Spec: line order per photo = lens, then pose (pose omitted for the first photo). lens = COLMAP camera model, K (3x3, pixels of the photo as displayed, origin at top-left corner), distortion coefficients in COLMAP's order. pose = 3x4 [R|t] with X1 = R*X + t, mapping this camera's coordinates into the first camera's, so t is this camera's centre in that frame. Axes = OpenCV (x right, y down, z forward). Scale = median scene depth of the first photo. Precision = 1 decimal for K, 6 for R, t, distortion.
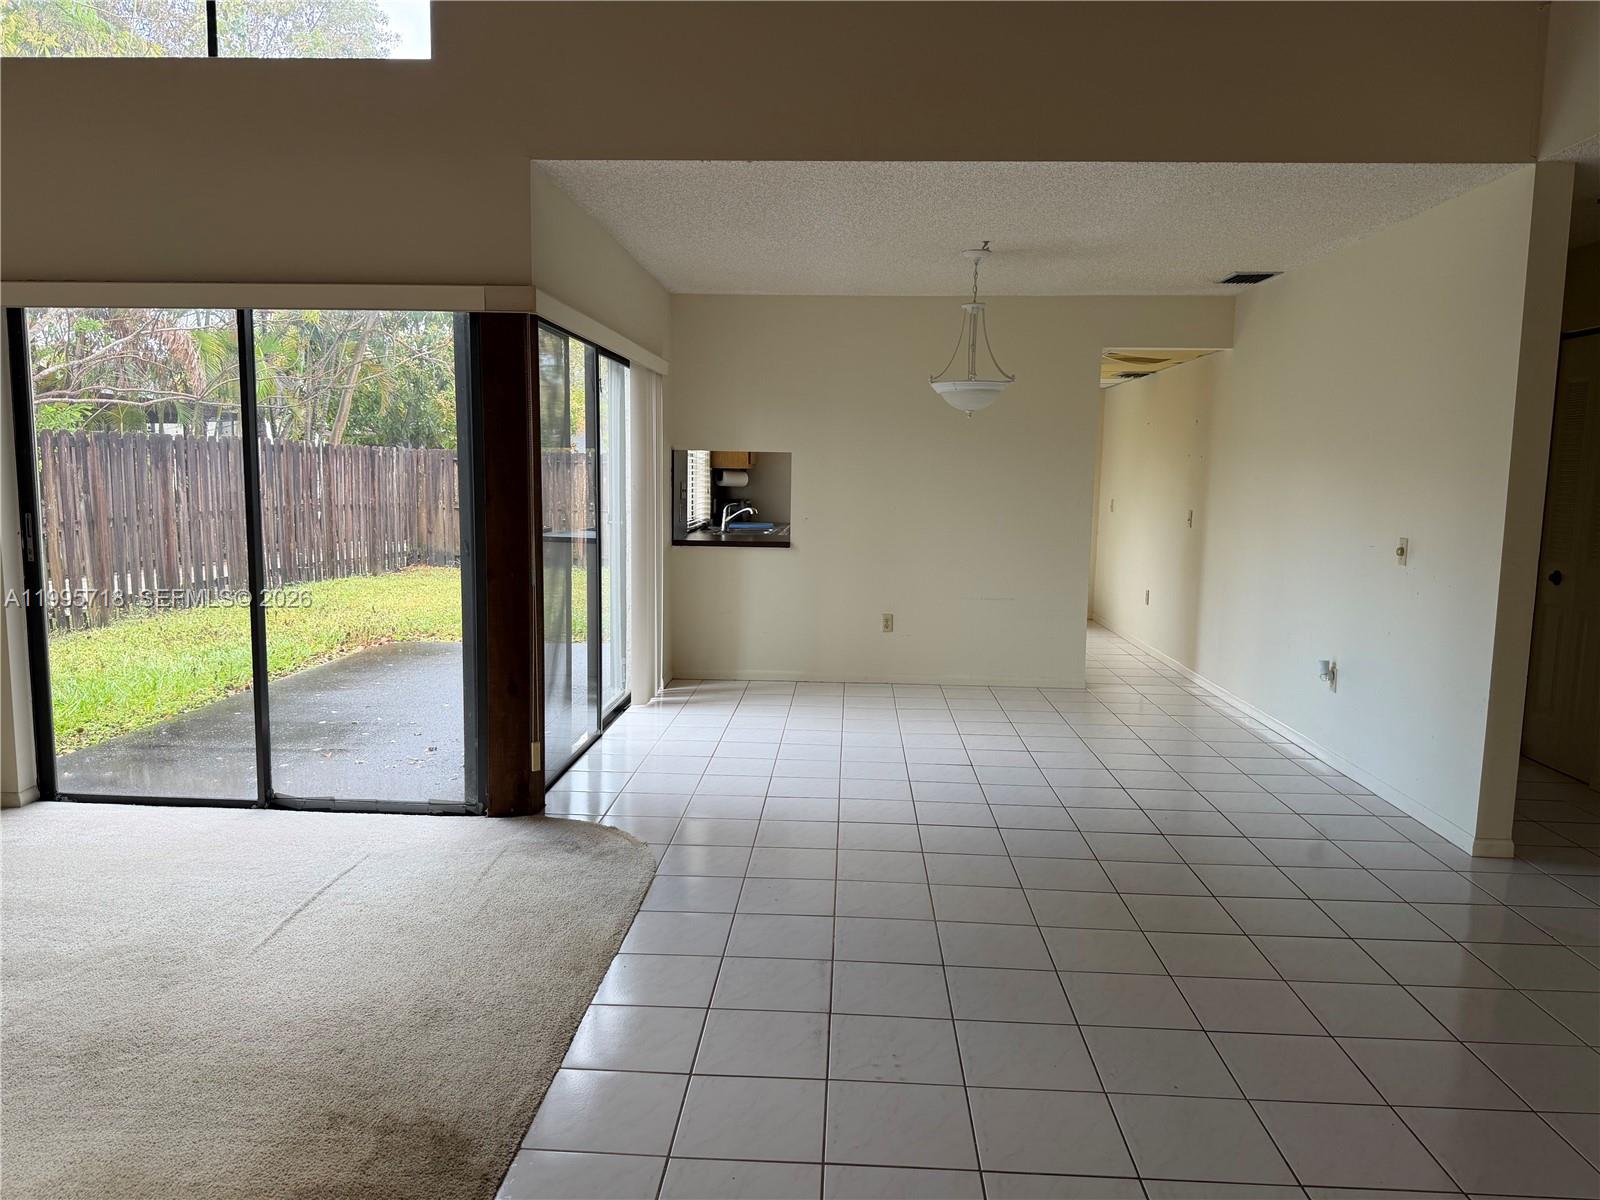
lens RADIAL K [[1117.5, 0, 804.4], [0, 1117.5, 609.7], [0, 0, 1]] dist [0.042204, -0.009931]
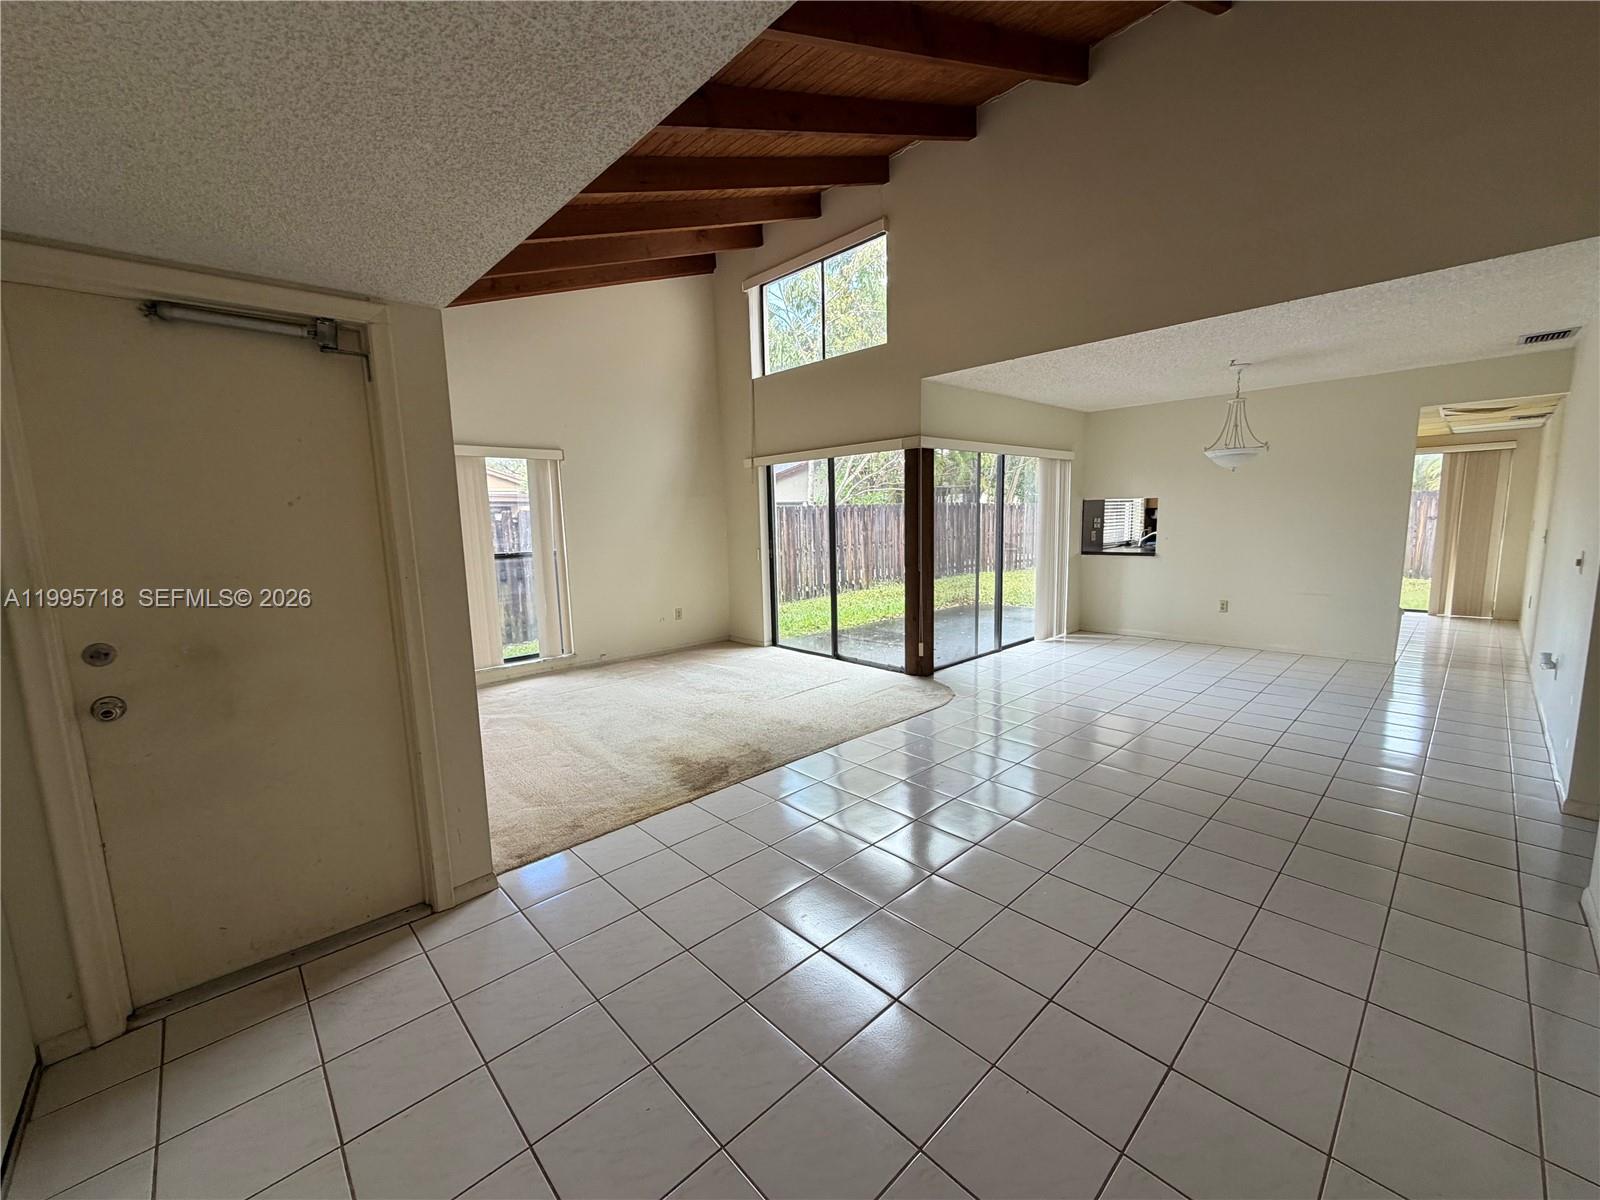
lens RADIAL K [[636.2, 0, 805.2], [0, 636.2, 601.5], [0, 0, 1]] dist [0.000804, 0.000091]
pose [[0.731627, 0.057350, -0.679288, 0.326761], [-0.047891, 0.998317, 0.032704, 0.006270], [0.680020, 0.008604, 0.733143, -0.047567]]
